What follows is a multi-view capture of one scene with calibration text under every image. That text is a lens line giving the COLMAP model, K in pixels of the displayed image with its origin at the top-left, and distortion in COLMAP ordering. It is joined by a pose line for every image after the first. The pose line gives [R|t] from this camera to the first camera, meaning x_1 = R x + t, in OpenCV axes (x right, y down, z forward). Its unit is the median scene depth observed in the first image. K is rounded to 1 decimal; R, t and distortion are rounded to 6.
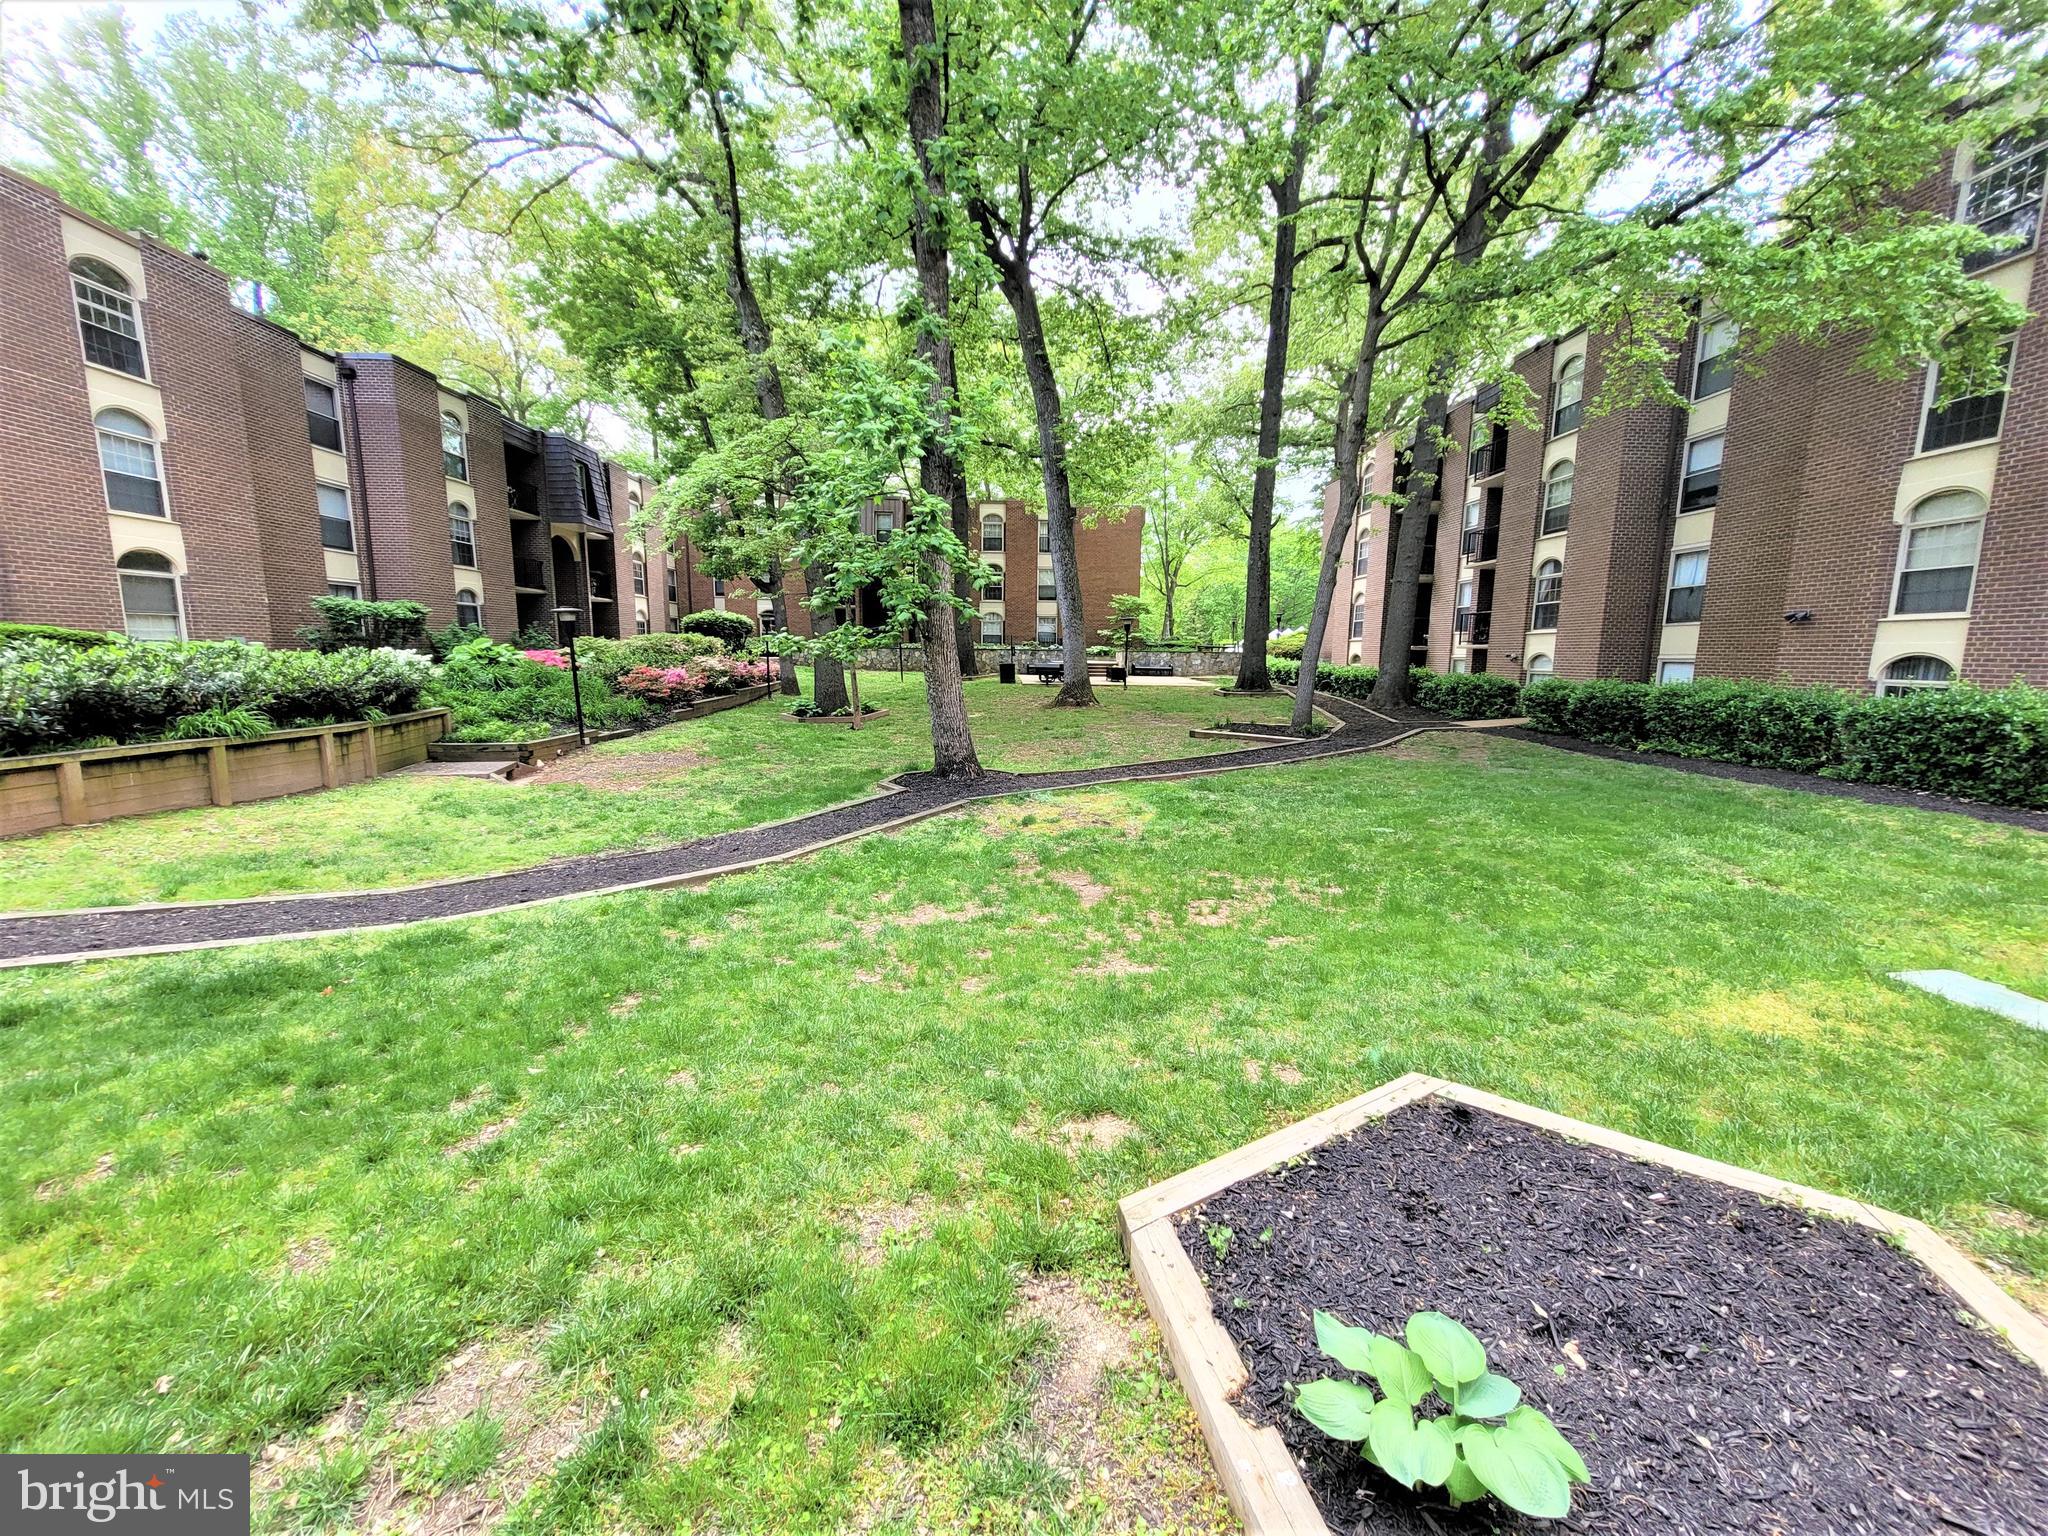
lens RADIAL K [[807.1, 0, 1011.6], [0, 807.1, 777.1], [0, 0, 1]] dist [0.008153, -0.001469]
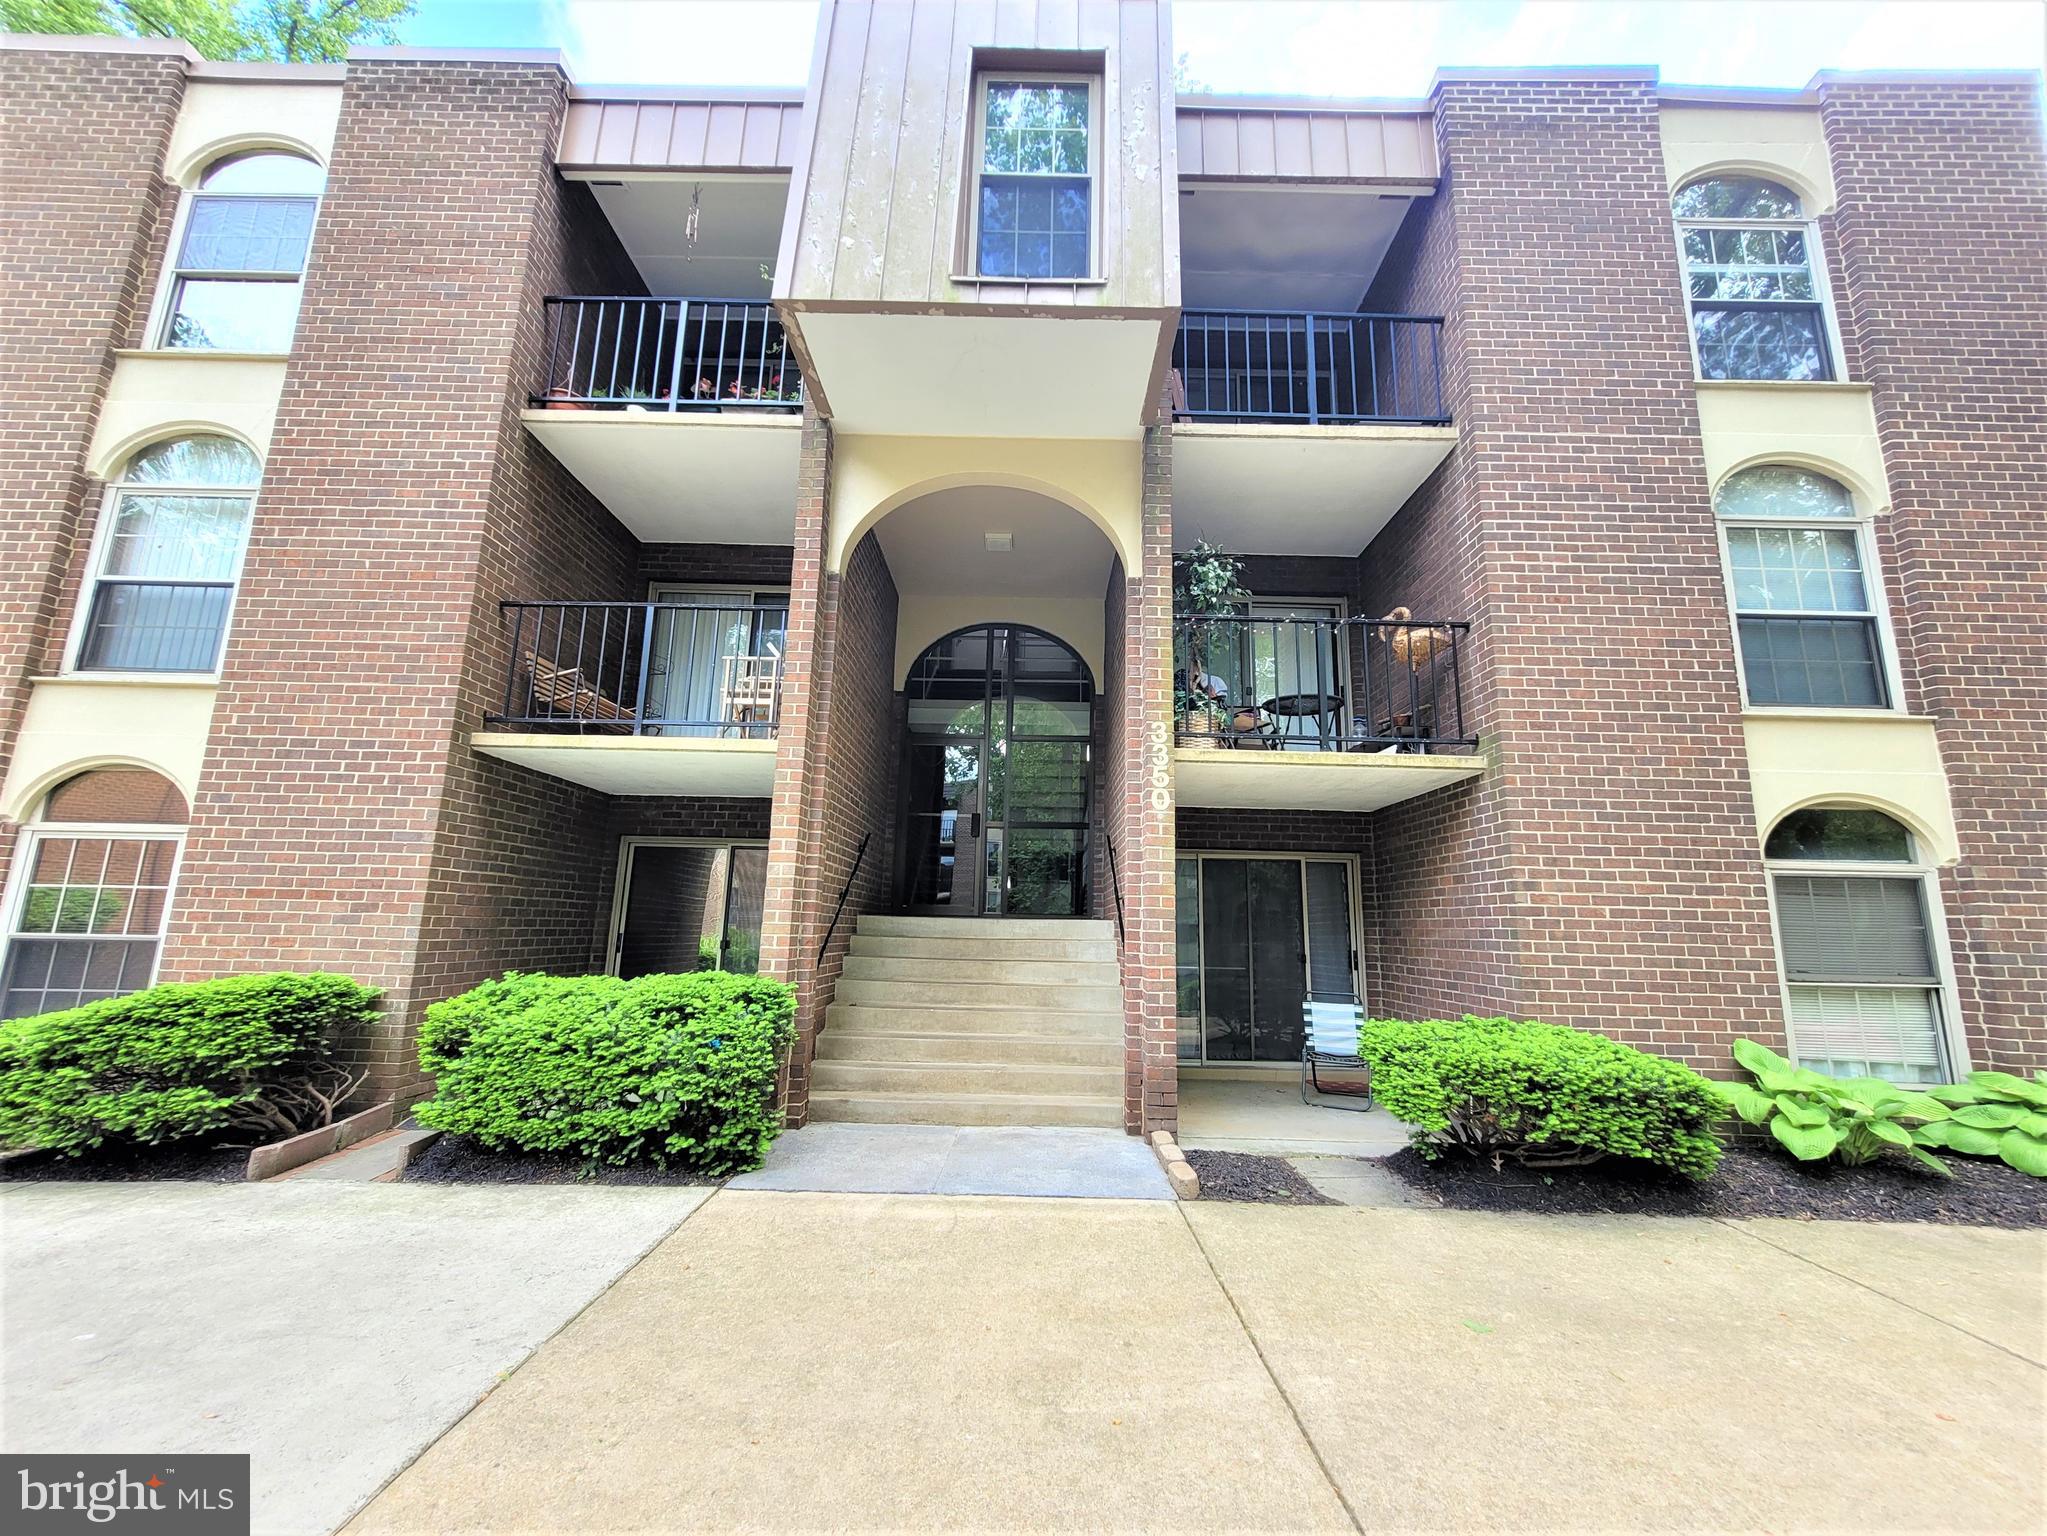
lens RADIAL K [[806.7, 0, 1036.1], [0, 806.7, 771.0], [0, 0, 1]] dist [0.008153, -0.001469]
pose [[-0.002956, -0.194611, -0.980876, -0.723048], [-0.175034, 0.965839, -0.191100, -0.165680], [0.984558, 0.171122, -0.036918, 0.674131]]
